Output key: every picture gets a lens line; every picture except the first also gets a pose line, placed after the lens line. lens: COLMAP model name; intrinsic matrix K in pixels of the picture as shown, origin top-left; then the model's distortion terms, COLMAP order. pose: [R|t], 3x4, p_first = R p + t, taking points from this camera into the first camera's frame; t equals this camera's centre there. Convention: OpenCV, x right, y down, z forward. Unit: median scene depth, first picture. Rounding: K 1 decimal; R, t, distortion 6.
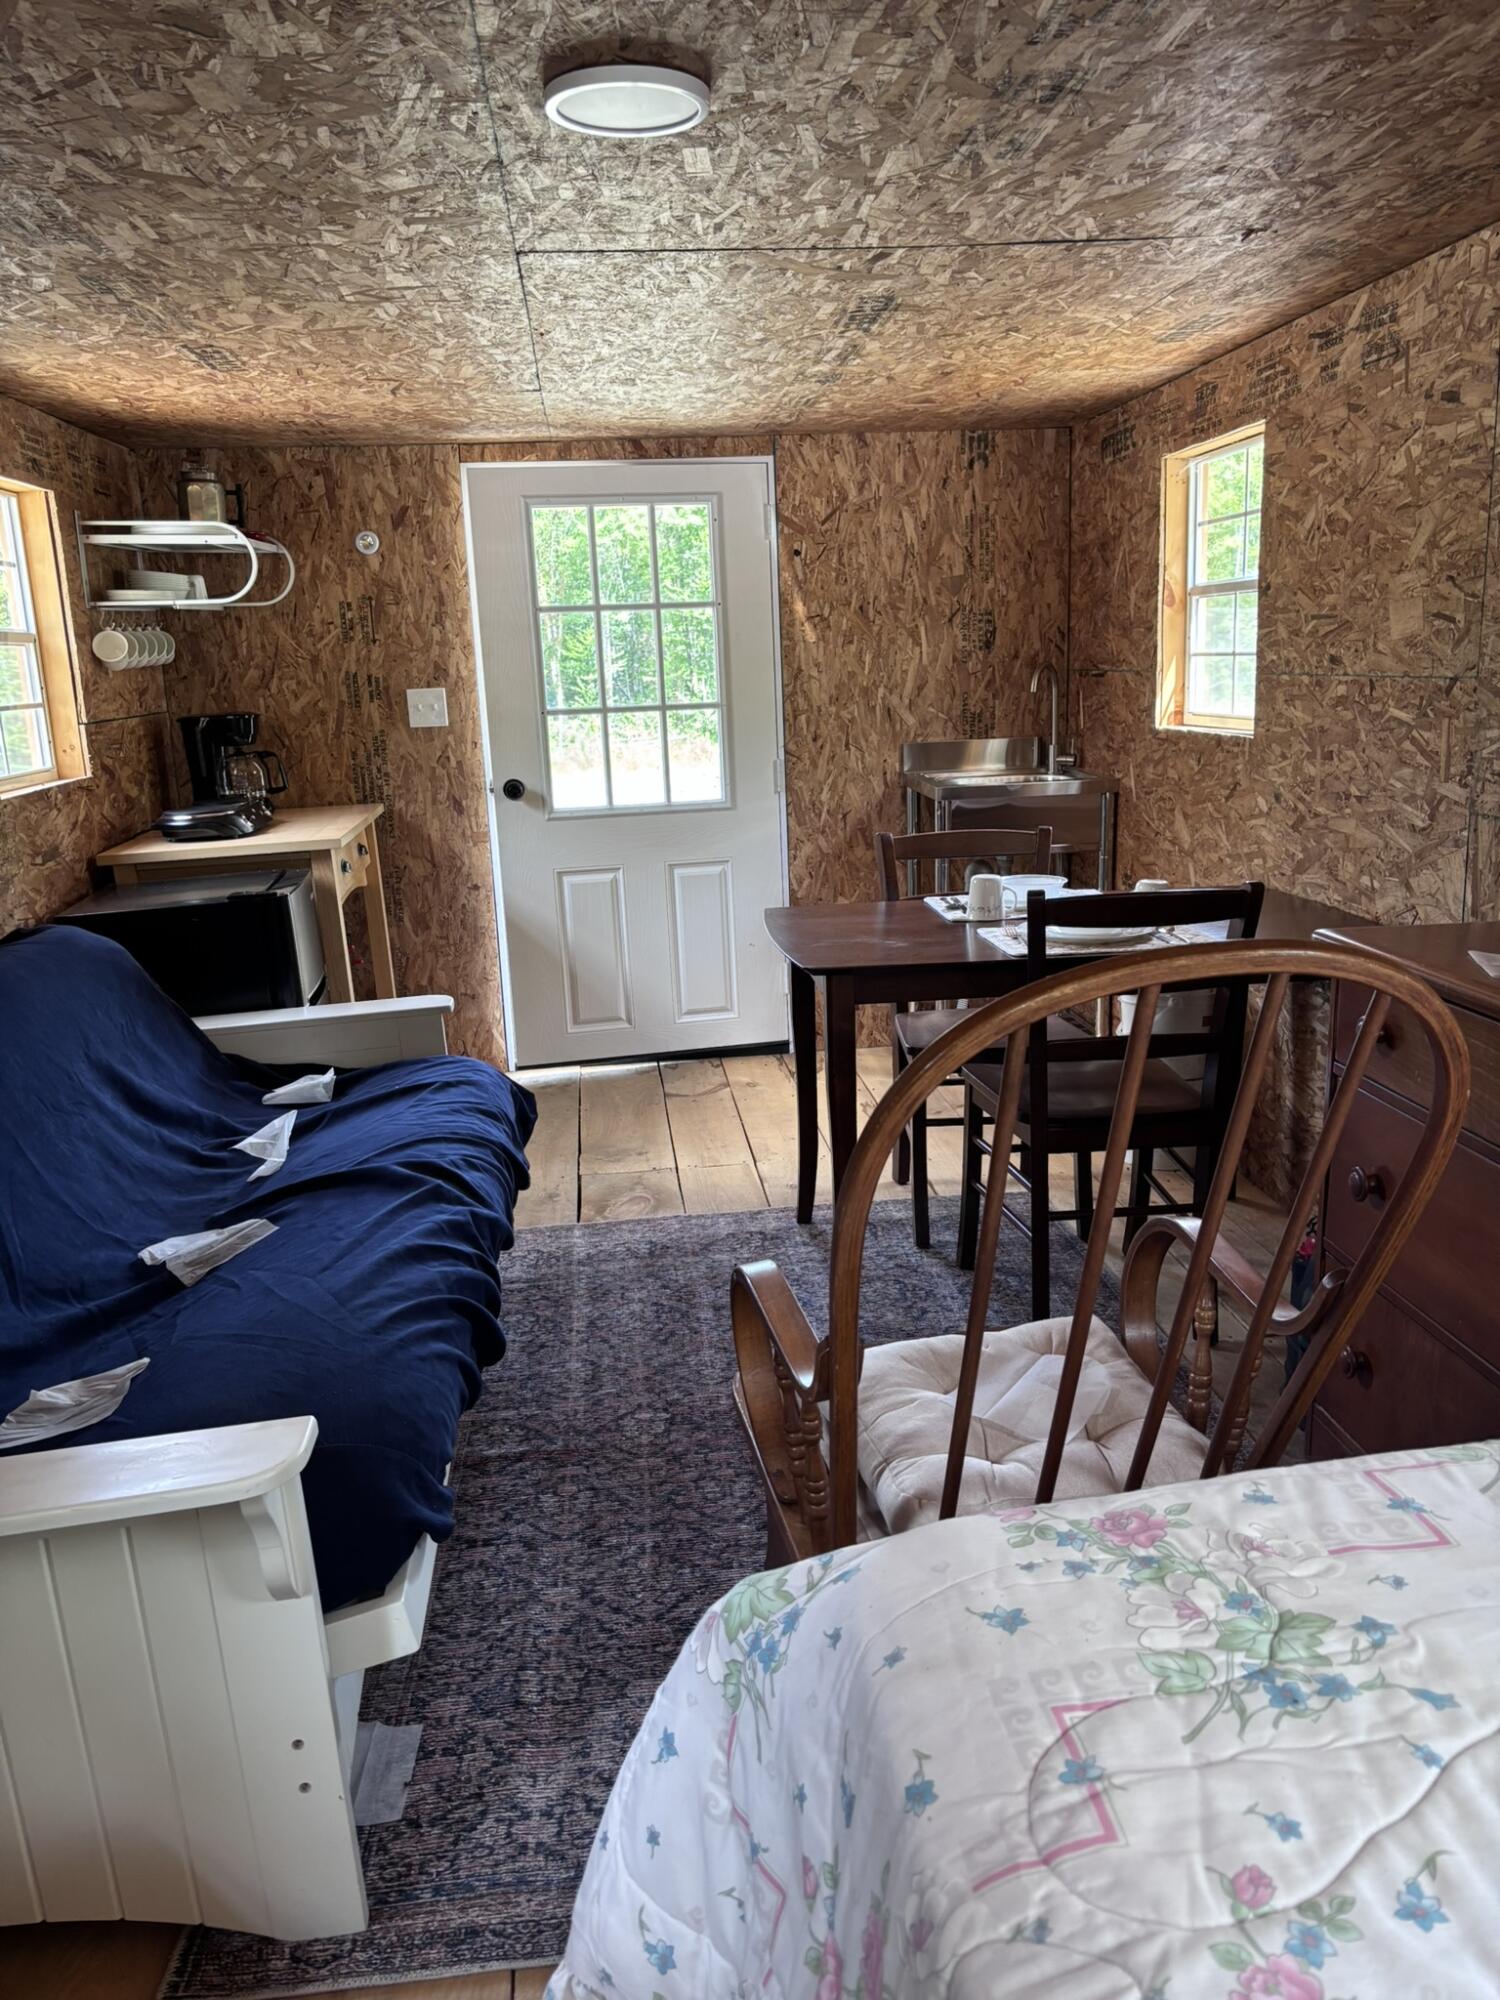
lens RADIAL K [[1536.3, 0, 753.0], [0, 1536.3, 1007.6], [0, 0, 1]] dist [0.055866, -0.061406]
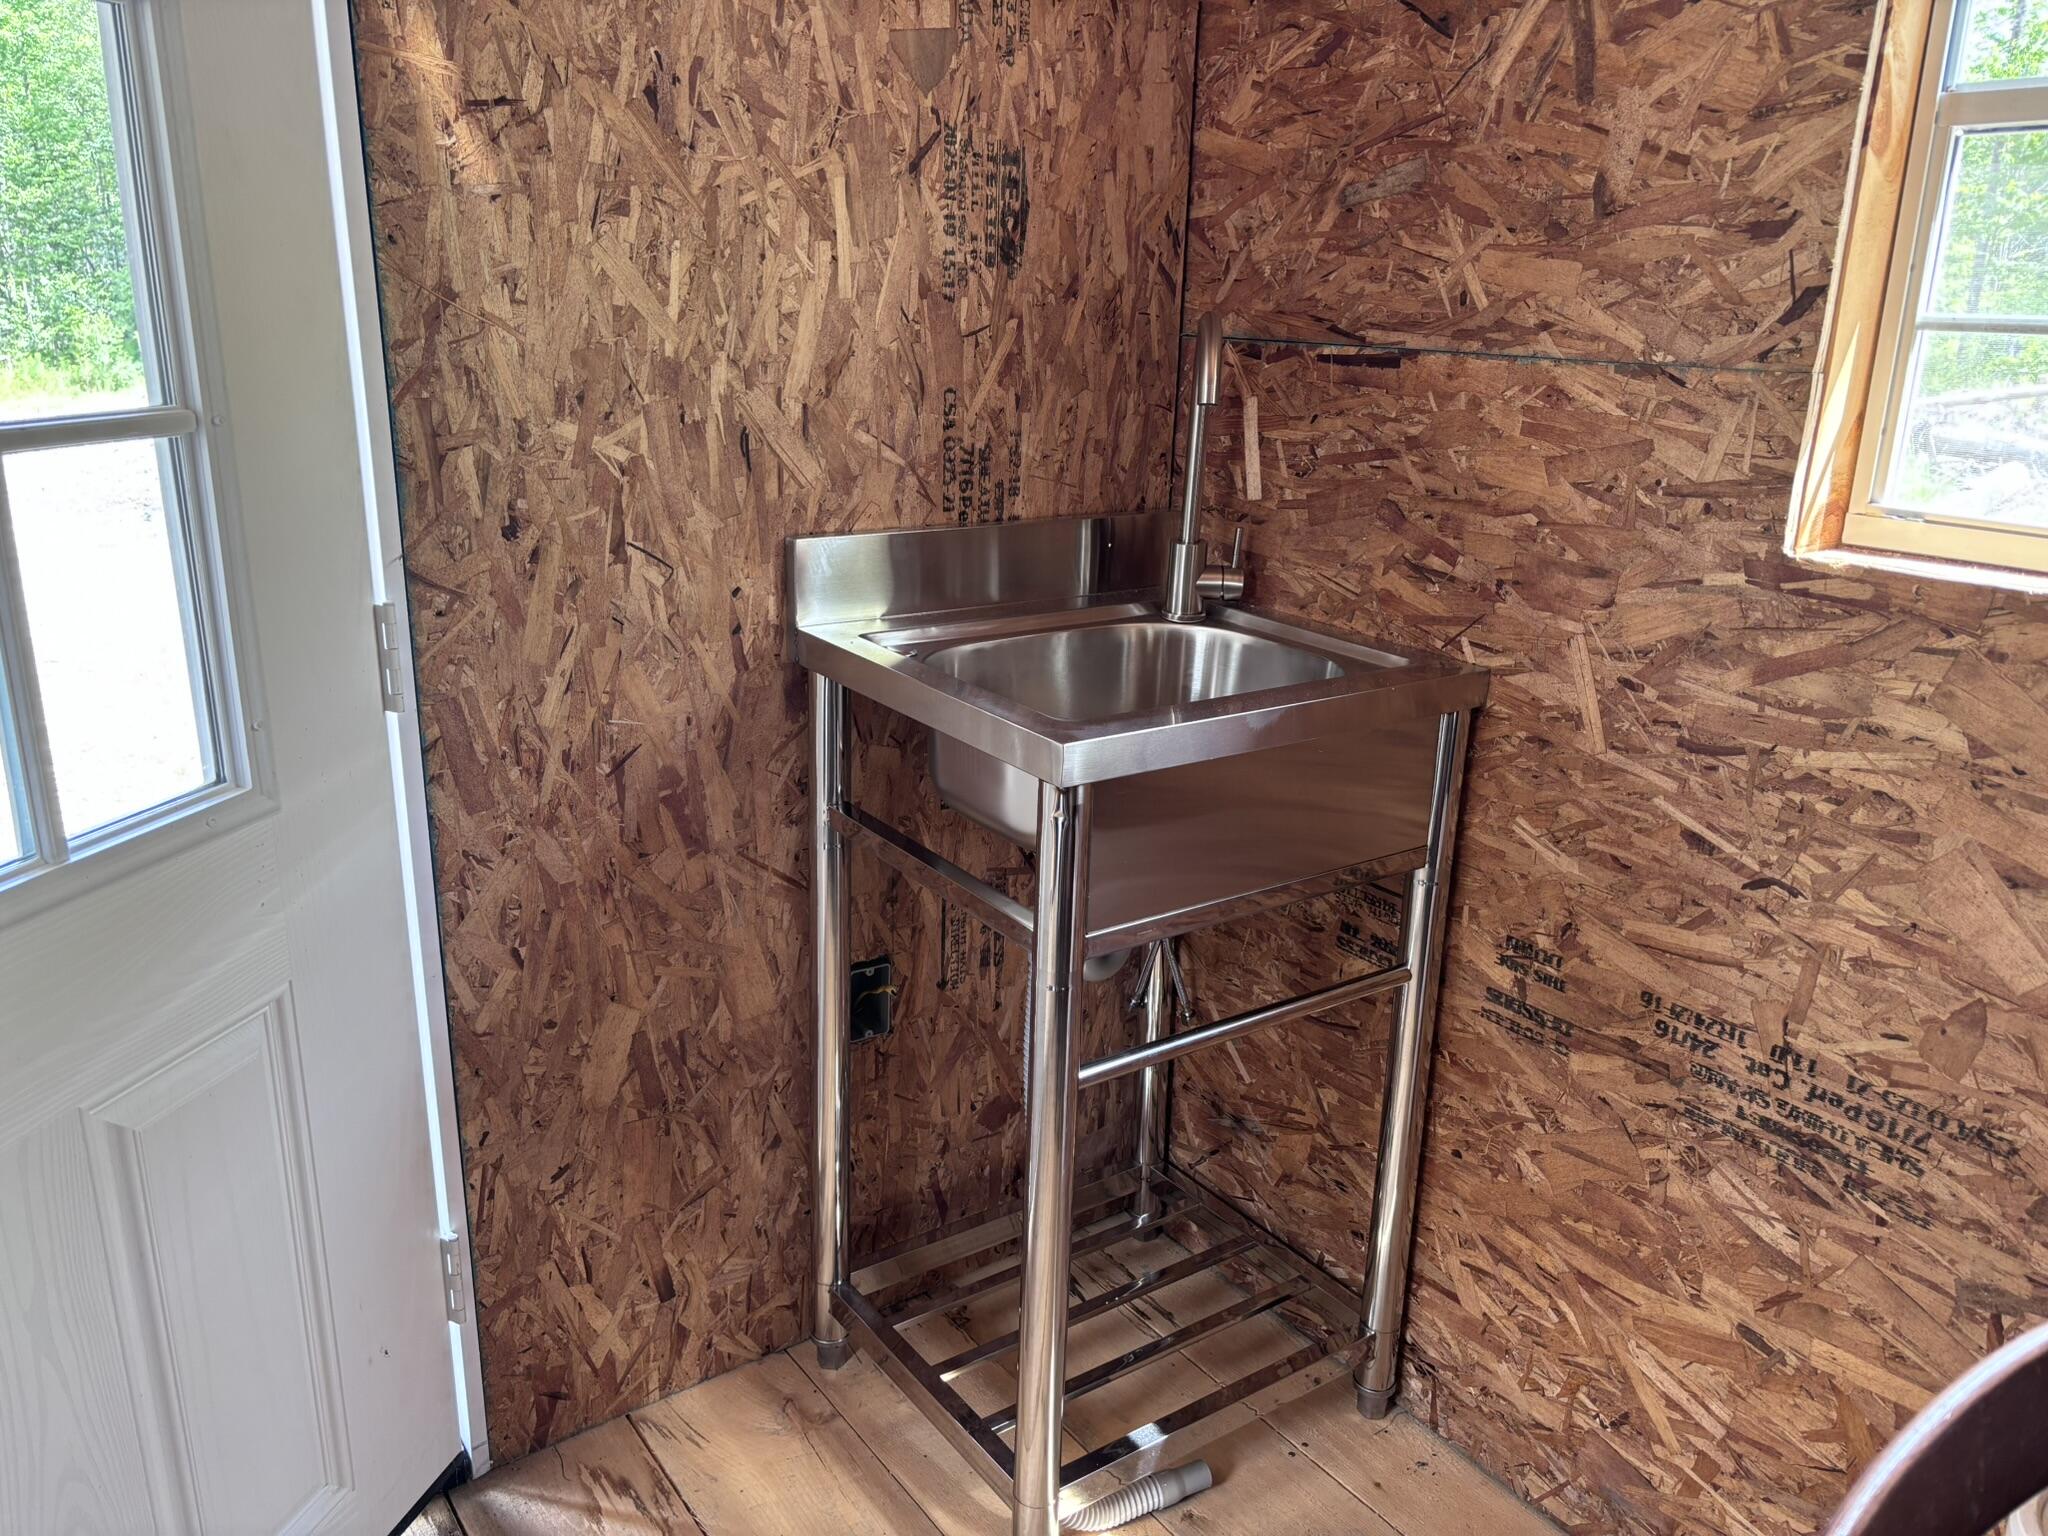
lens RADIAL K [[1573.1, 0, 1031.3], [0, 1573.1, 753.2], [0, 0, 1]] dist [0.055866, -0.061406]
pose [[0.869636, -0.083961, 0.486501, -0.025349], [0.053736, 0.995676, 0.075779, -0.149928], [-0.490760, -0.039758, 0.870387, 0.684314]]
